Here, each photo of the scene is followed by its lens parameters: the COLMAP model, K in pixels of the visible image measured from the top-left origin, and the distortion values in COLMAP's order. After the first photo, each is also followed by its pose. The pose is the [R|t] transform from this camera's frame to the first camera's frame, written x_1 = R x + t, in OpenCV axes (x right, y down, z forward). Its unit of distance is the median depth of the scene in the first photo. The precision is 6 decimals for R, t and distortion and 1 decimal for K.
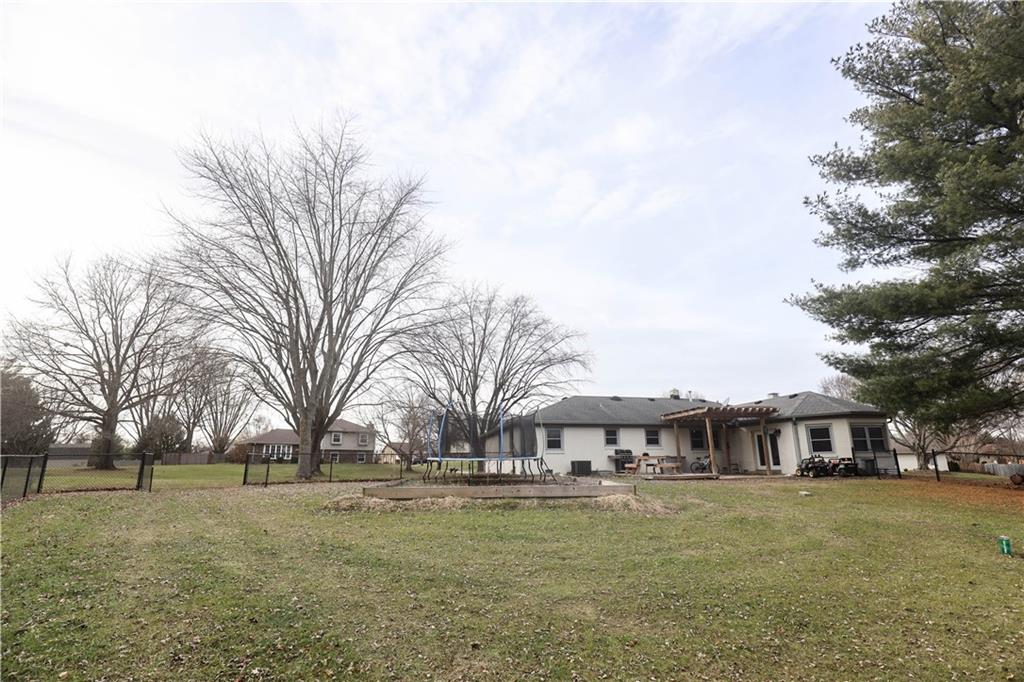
lens RADIAL K [[469.0, 0, 516.5], [0, 469.0, 355.6], [0, 0, 1]] dist [-0.036110, 0.006851]
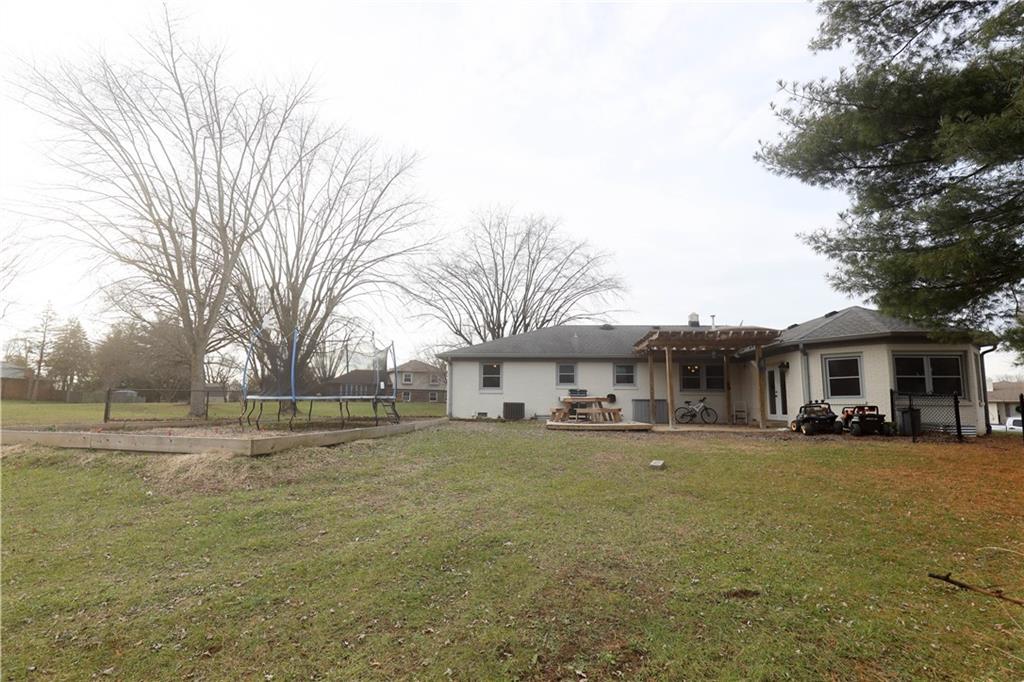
lens RADIAL K [[469.0, 0, 513.2], [0, 469.0, 349.9], [0, 0, 1]] dist [-0.036110, 0.006851]
pose [[0.959724, -0.016242, -0.280474, 0.348415], [0.047209, 0.993455, 0.104008, 0.048339], [0.276949, -0.113059, 0.954210, 0.230181]]
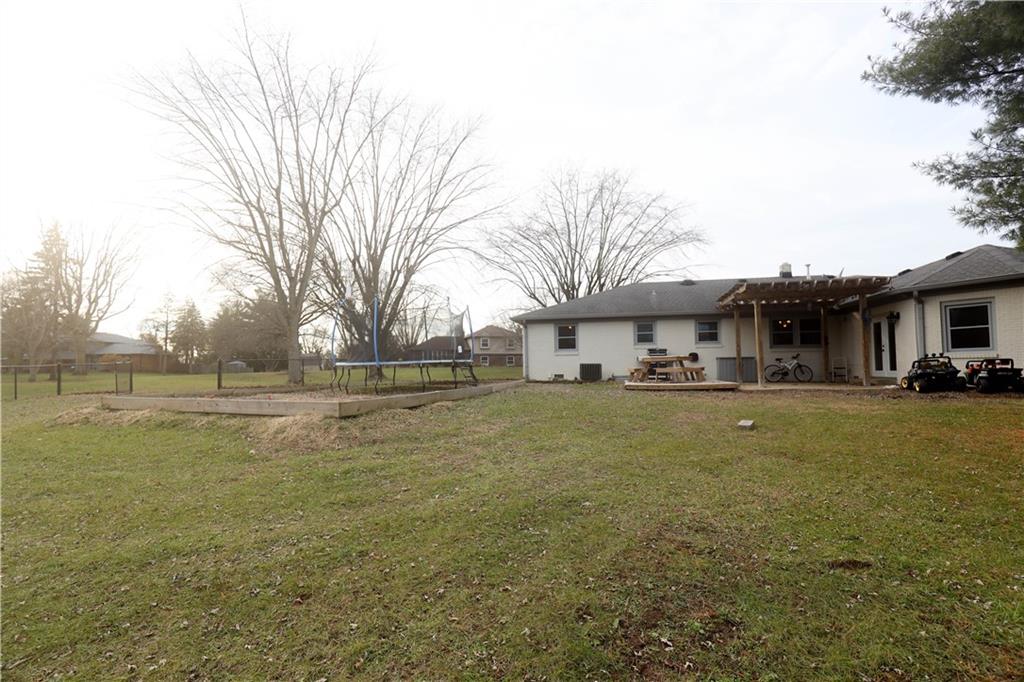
lens RADIAL K [[469.0, 0, 515.5], [0, 469.0, 351.3], [0, 0, 1]] dist [-0.036110, 0.006851]
pose [[0.903824, -0.016855, -0.427572, 0.346970], [0.100202, 0.979778, 0.173188, 0.051450], [0.416006, -0.199375, 0.887236, 0.236360]]
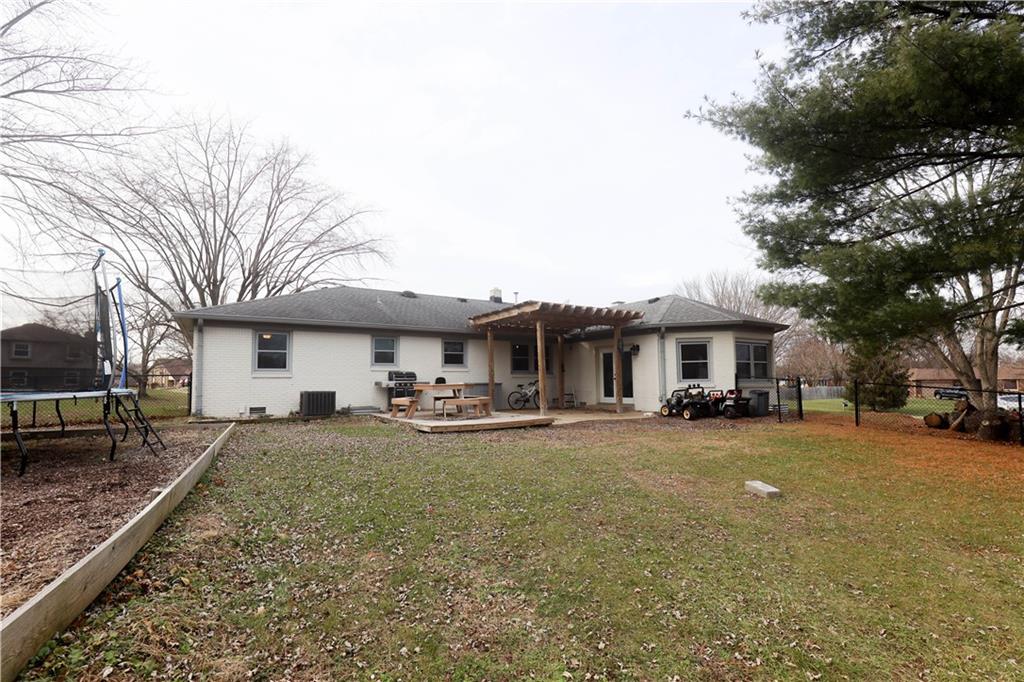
lens RADIAL K [[469.0, 0, 516.7], [0, 469.0, 352.0], [0, 0, 1]] dist [-0.036110, 0.006851]
pose [[0.937510, 0.020694, 0.347342, 0.158582], [-0.076037, 0.986288, 0.146470, 0.078227], [-0.339548, -0.163728, 0.926229, 0.405949]]
